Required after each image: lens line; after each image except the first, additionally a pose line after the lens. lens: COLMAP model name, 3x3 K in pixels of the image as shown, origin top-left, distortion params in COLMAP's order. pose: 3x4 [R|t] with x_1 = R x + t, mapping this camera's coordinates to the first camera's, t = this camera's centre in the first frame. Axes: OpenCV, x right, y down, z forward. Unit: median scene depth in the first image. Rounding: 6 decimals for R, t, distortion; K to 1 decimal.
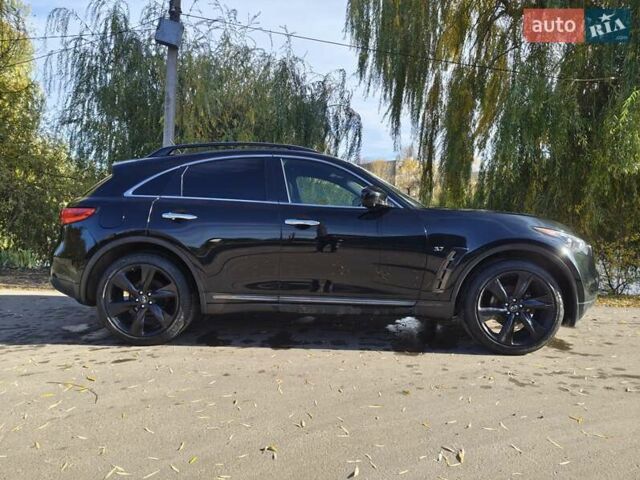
lens RADIAL K [[446.3, 0, 321.2], [0, 446.3, 242.2], [0, 0, 1]] dist [0.051427, -0.062276]
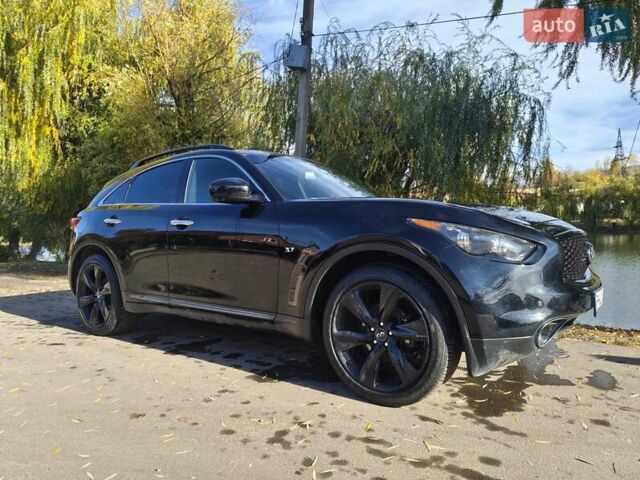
lens RADIAL K [[446.3, 0, 321.2], [0, 446.3, 242.2], [0, 0, 1]] dist [0.051427, -0.062276]
pose [[0.824677, -0.014483, -0.565419, 0.741003], [-0.003071, 0.999543, -0.030082, 0.024908], [0.565596, 0.026544, 0.824255, 0.377183]]
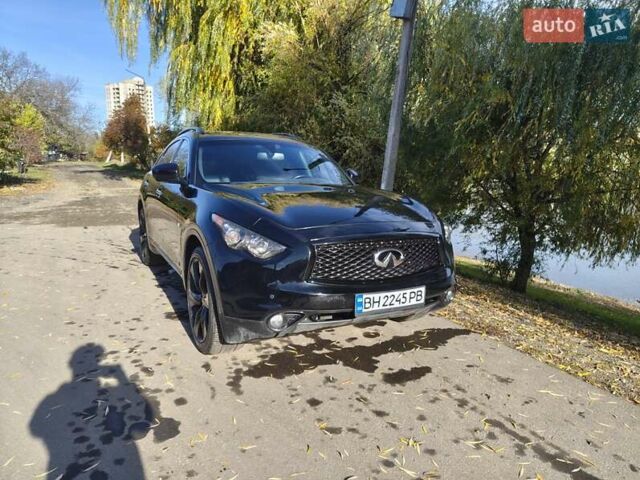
lens RADIAL K [[442.9, 0, 330.2], [0, 442.9, 241.2], [0, 0, 1]] dist [0.050982, -0.056296]
pose [[0.516406, 0.145719, -0.843855, 1.276525], [-0.081763, 0.989304, 0.120800, -0.092606], [0.852431, 0.006614, 0.522797, 0.746646]]
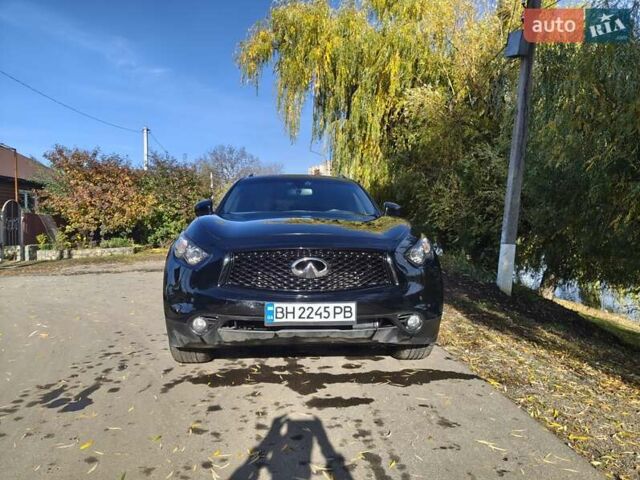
lens RADIAL K [[446.3, 0, 321.2], [0, 446.3, 242.2], [0, 0, 1]] dist [0.051427, -0.062276]
pose [[0.112806, 0.011738, -0.993548, 1.424302], [-0.067439, 0.997715, 0.004130, -0.027456], [0.991326, 0.066538, 0.113340, 1.165306]]
